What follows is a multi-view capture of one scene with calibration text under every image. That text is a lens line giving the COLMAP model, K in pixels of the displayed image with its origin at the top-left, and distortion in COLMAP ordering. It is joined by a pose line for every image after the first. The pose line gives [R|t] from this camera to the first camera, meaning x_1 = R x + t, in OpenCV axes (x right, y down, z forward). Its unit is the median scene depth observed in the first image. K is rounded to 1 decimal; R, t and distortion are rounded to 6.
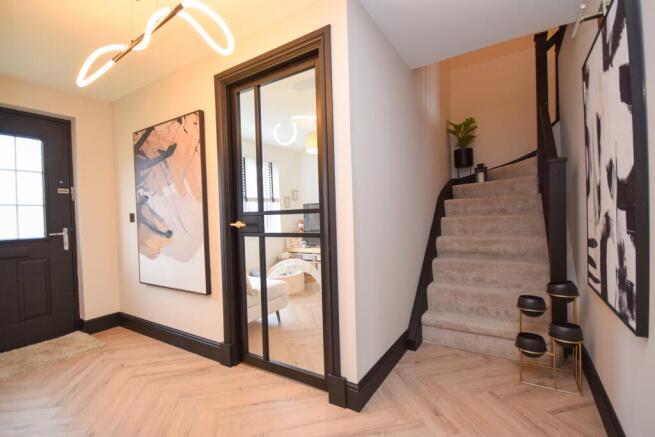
lens RADIAL K [[296.6, 0, 329.4], [0, 296.6, 218.1], [0, 0, 1]] dist [0.004185, 0.000808]
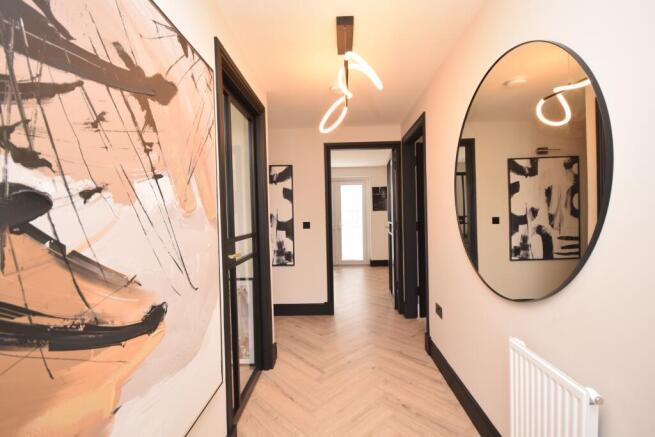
lens RADIAL K [[296.6, 0, 328.0], [0, 296.6, 219.2], [0, 0, 1]] dist [0.004185, 0.000808]
pose [[-0.500333, 0.031548, 0.865258, -0.947966], [0.041855, 0.999049, -0.012223, -0.048450], [-0.864821, 0.030100, -0.501178, 0.997405]]
